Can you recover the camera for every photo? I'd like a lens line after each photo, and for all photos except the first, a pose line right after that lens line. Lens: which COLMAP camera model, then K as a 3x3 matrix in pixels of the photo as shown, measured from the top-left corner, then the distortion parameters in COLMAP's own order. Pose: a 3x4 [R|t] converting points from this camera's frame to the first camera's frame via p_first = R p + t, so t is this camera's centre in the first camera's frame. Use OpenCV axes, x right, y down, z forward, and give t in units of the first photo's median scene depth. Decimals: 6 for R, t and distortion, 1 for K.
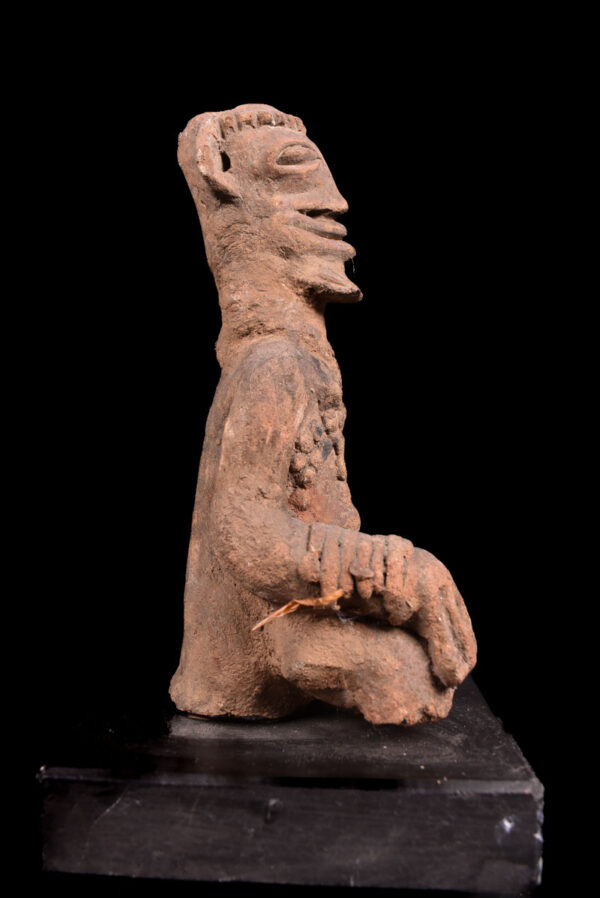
lens RADIAL K [[776.7, 0, 303.1], [0, 776.7, 448.2], [0, 0, 1]] dist [-0.088602, -0.010099]
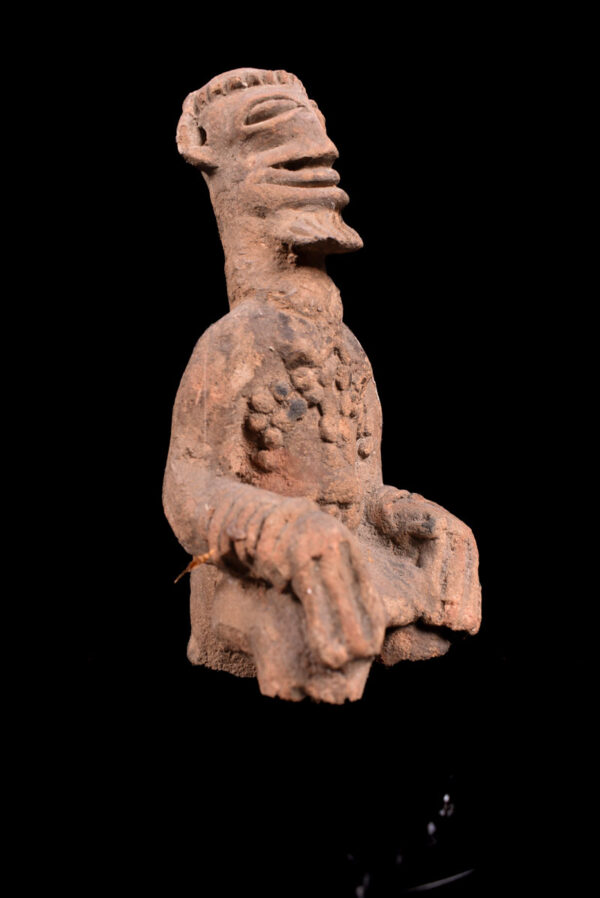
lens RADIAL K [[776.7, 0, 307.0], [0, 776.7, 450.2], [0, 0, 1]] dist [-0.088602, -0.010099]
pose [[0.800500, -0.003447, -0.599323, 0.627515], [0.018325, 0.999657, 0.018726, 0.034965], [0.599053, -0.025973, 0.800288, 0.244158]]
